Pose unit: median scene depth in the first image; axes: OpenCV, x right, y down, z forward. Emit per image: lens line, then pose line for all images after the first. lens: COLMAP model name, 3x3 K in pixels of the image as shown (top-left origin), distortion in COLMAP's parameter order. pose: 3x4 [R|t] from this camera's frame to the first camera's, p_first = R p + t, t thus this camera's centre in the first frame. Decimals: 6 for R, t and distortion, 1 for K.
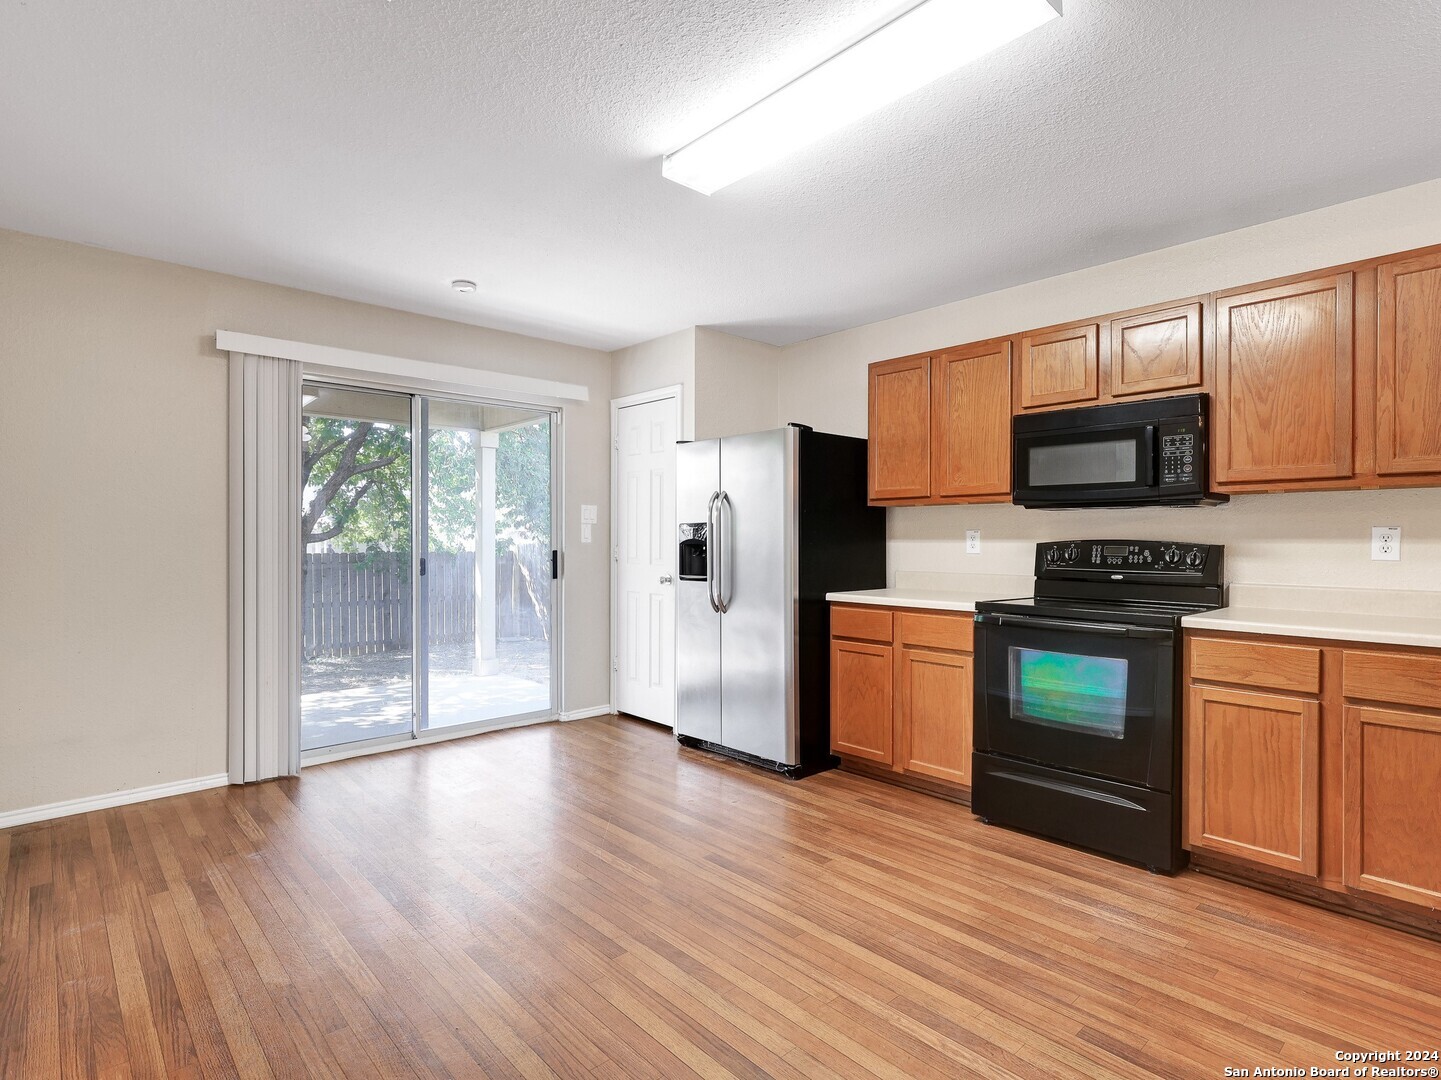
lens RADIAL K [[744.1, 0, 749.3], [0, 744.1, 542.6], [0, 0, 1]] dist [0.001641, 0.000320]
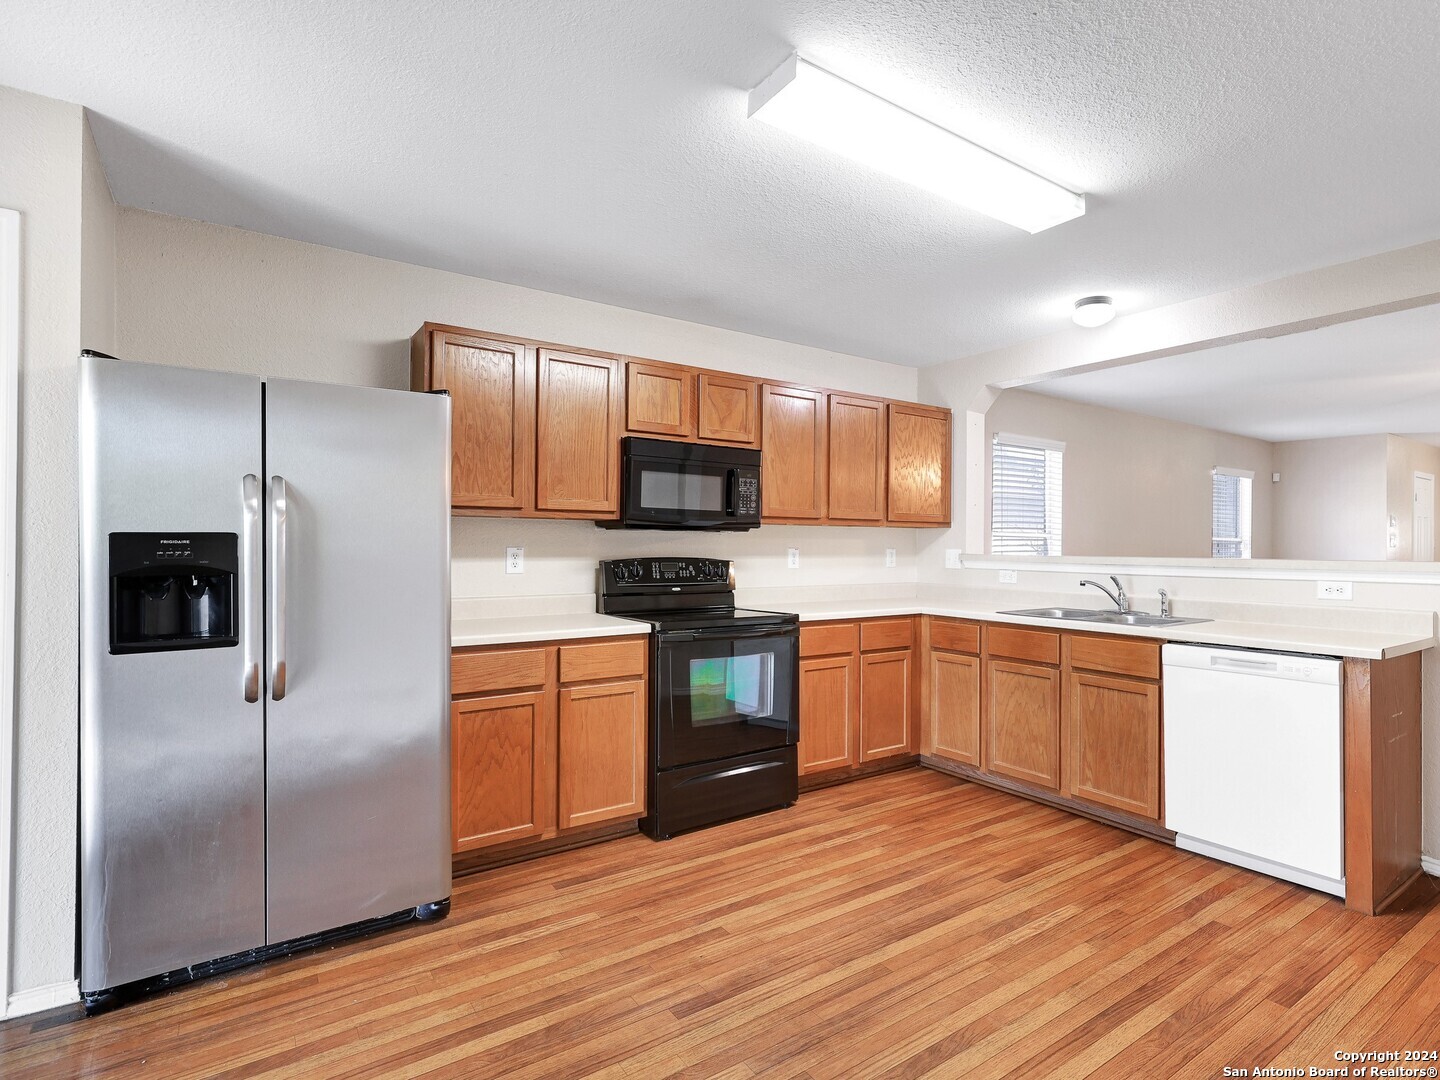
lens RADIAL K [[743.6, 0, 748.7], [0, 743.6, 542.6], [0, 0, 1]] dist [0.001641, 0.000320]
pose [[0.148511, 0.003349, 0.988905, -0.652438], [-0.001060, 0.999994, -0.003228, -0.023774], [-0.988910, -0.000569, 0.148513, 0.718805]]
